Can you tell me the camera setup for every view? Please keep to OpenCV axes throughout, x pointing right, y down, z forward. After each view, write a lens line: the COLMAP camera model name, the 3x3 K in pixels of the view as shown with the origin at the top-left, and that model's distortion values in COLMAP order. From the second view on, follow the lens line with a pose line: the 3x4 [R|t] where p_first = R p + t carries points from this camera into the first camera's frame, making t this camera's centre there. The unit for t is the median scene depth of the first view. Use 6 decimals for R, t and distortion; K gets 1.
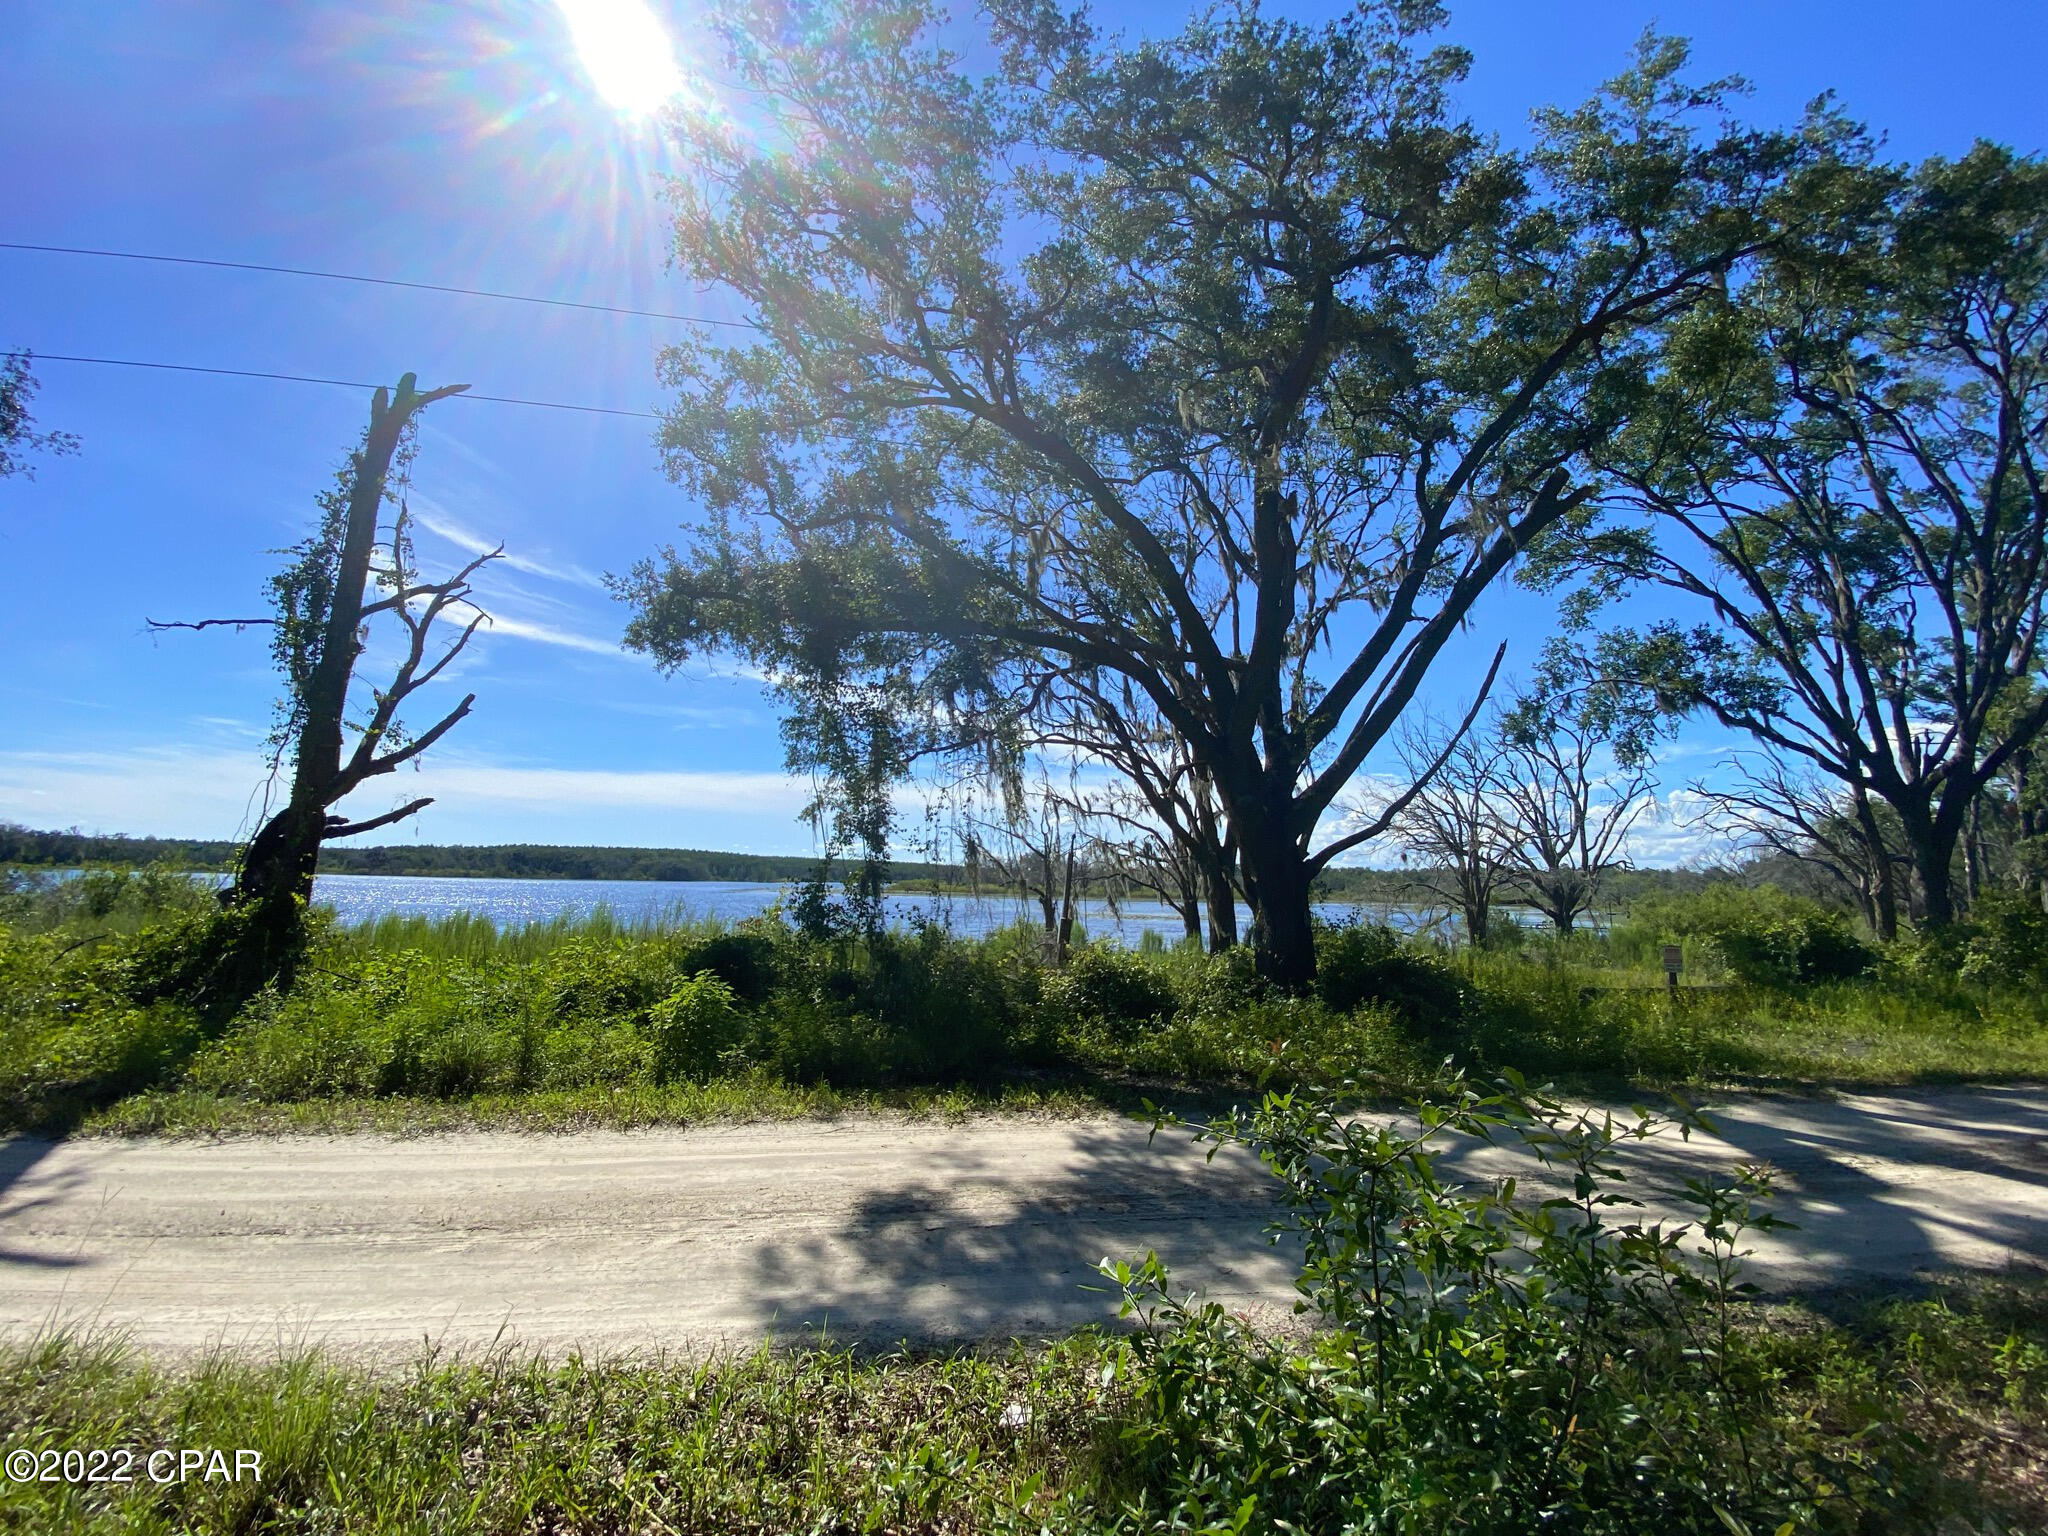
lens RADIAL K [[849.2, 0, 1009.9], [0, 849.2, 770.3], [0, 0, 1]] dist [0.014325, -0.016447]
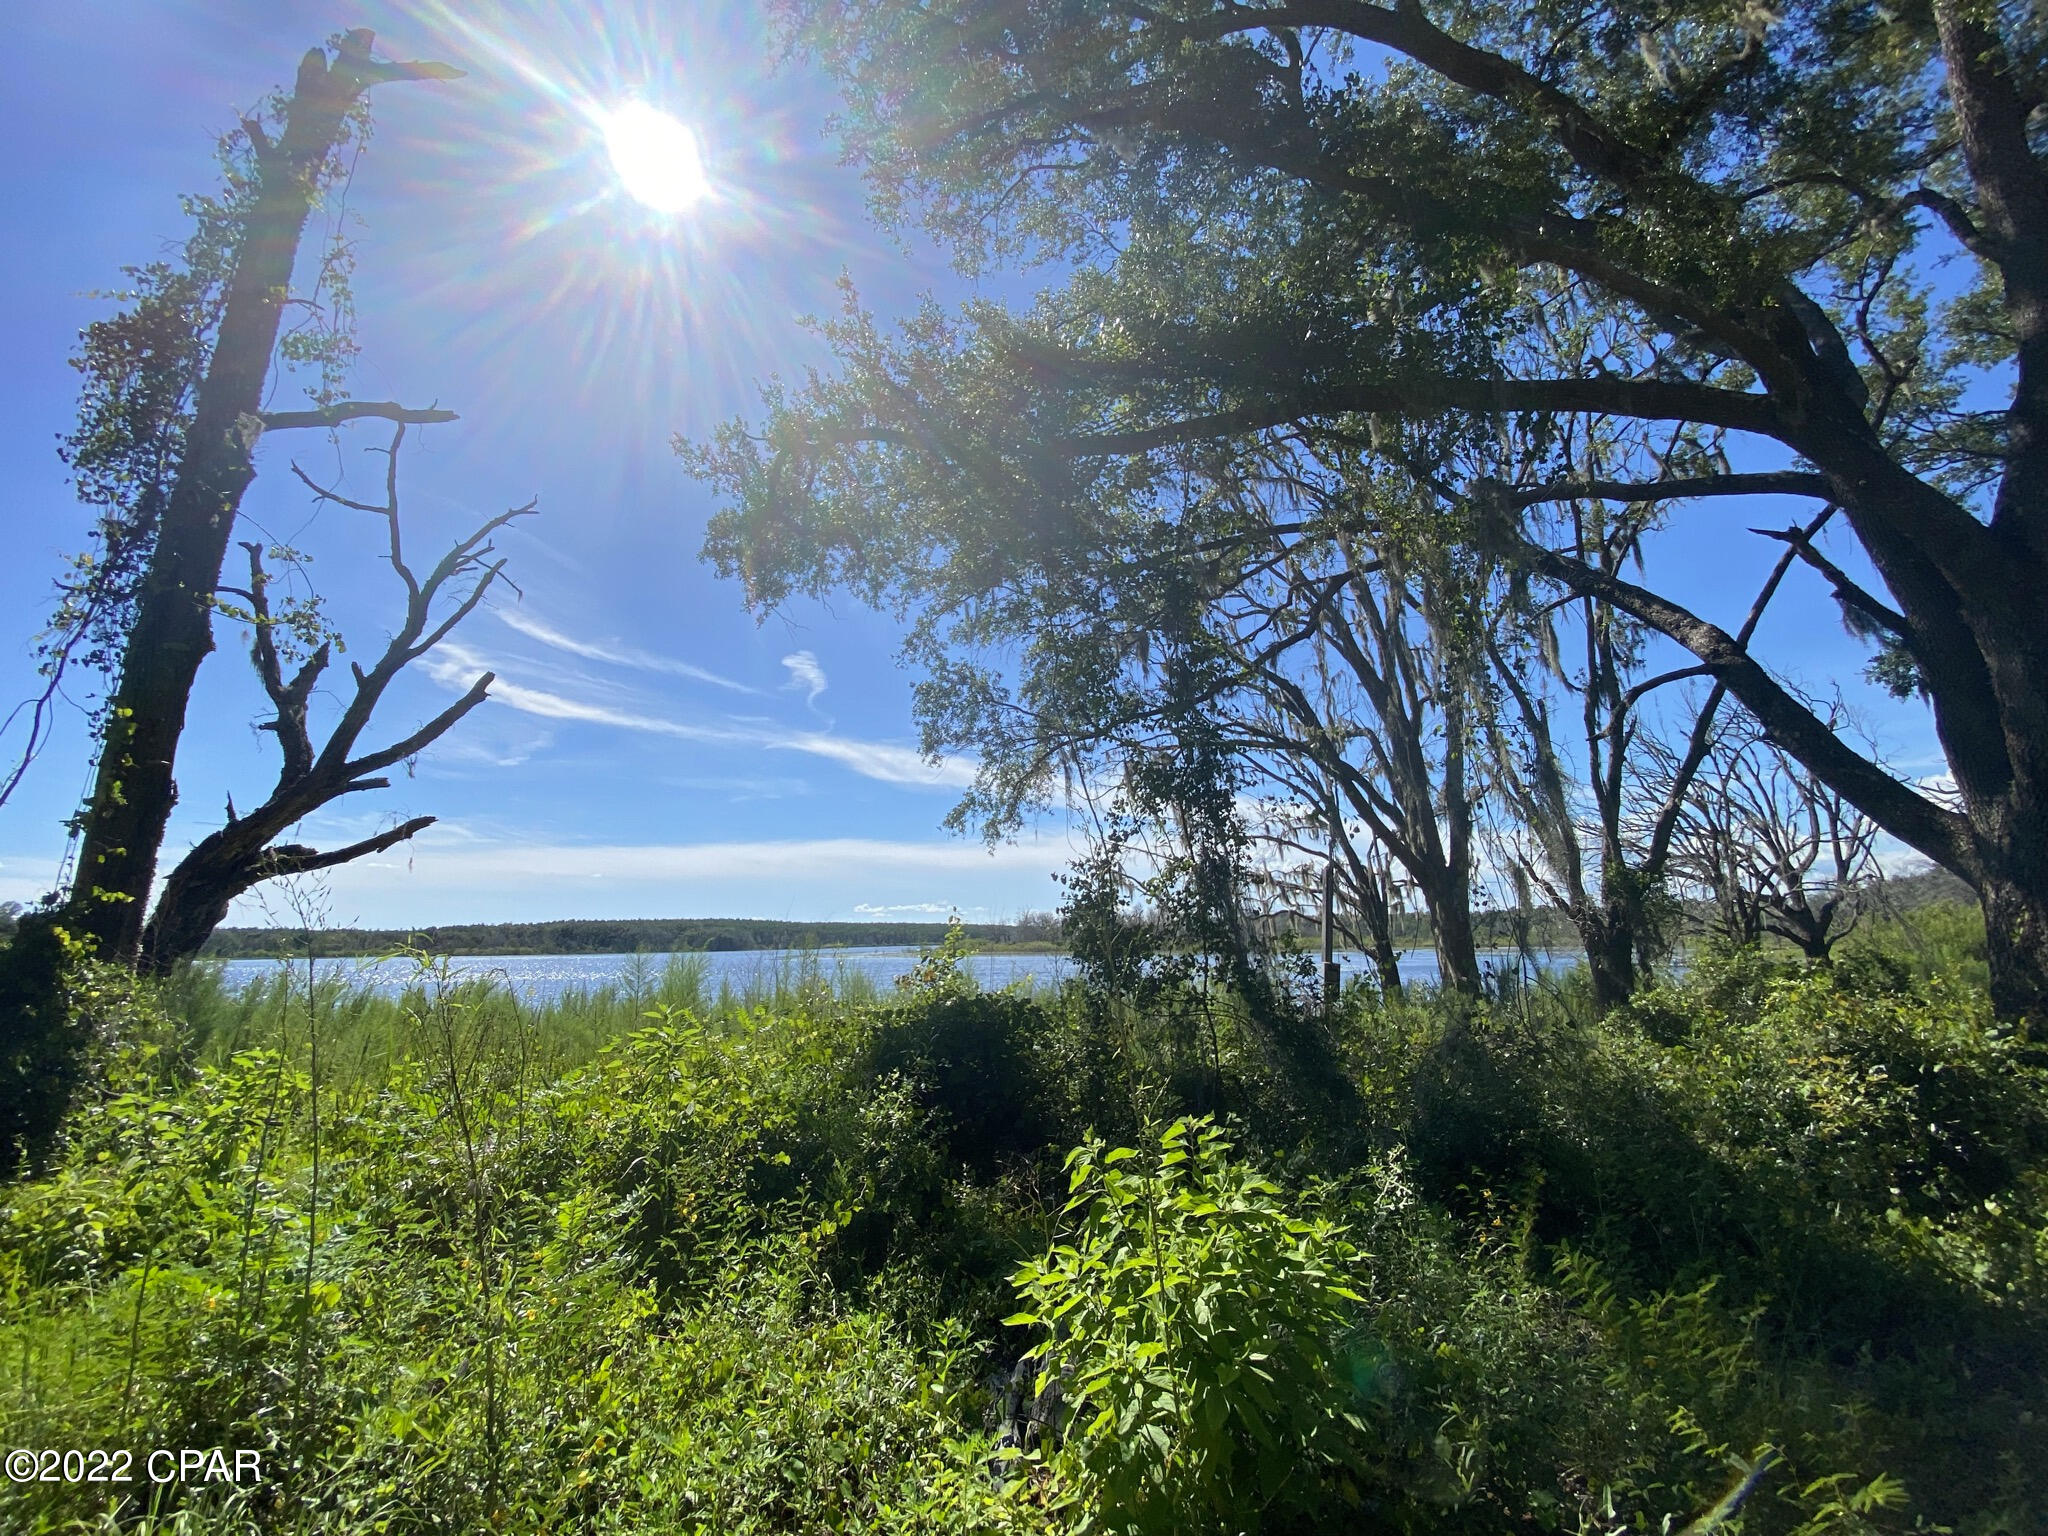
lens RADIAL K [[849.2, 0, 1003.0], [0, 849.2, 768.0], [0, 0, 1]] dist [0.014325, -0.016447]
pose [[0.997792, -0.045956, -0.047944, -0.141535], [0.042407, 0.996461, -0.072575, 0.053516], [0.051109, 0.070382, 0.996210, 0.262787]]
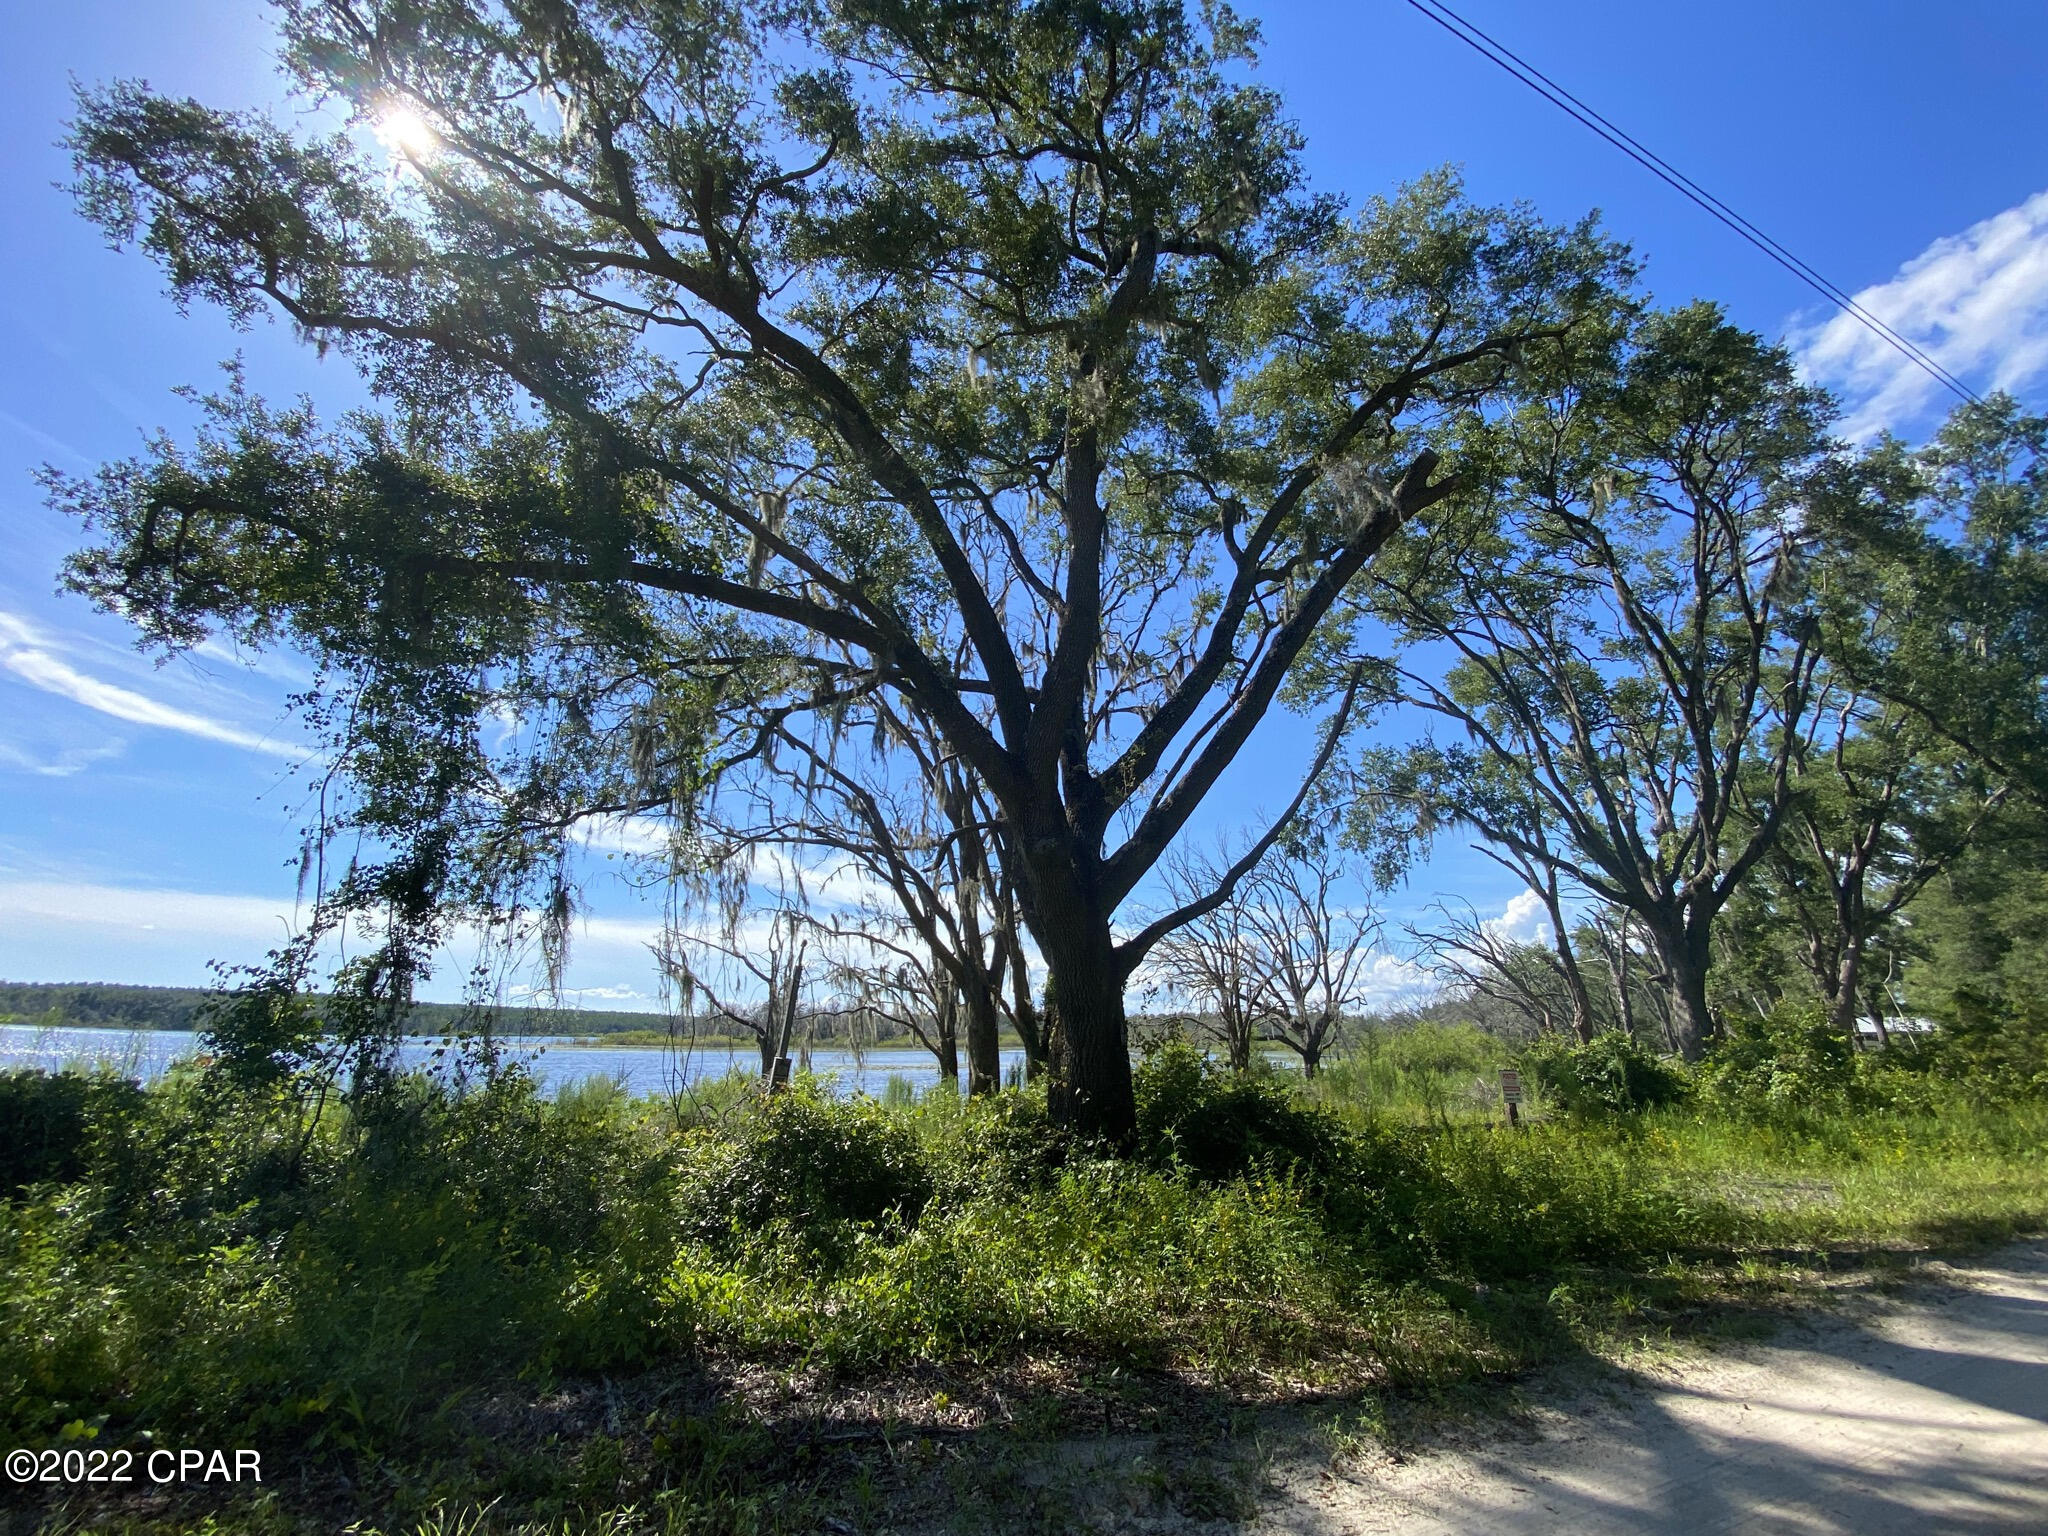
lens RADIAL K [[849.2, 0, 1013.6], [0, 849.2, 762.4], [0, 0, 1]] dist [0.014325, -0.016447]
pose [[0.960199, 0.076459, 0.268647, 0.035618], [-0.028508, 0.983609, -0.178049, 0.045683], [-0.277857, 0.163304, 0.946640, 0.188329]]
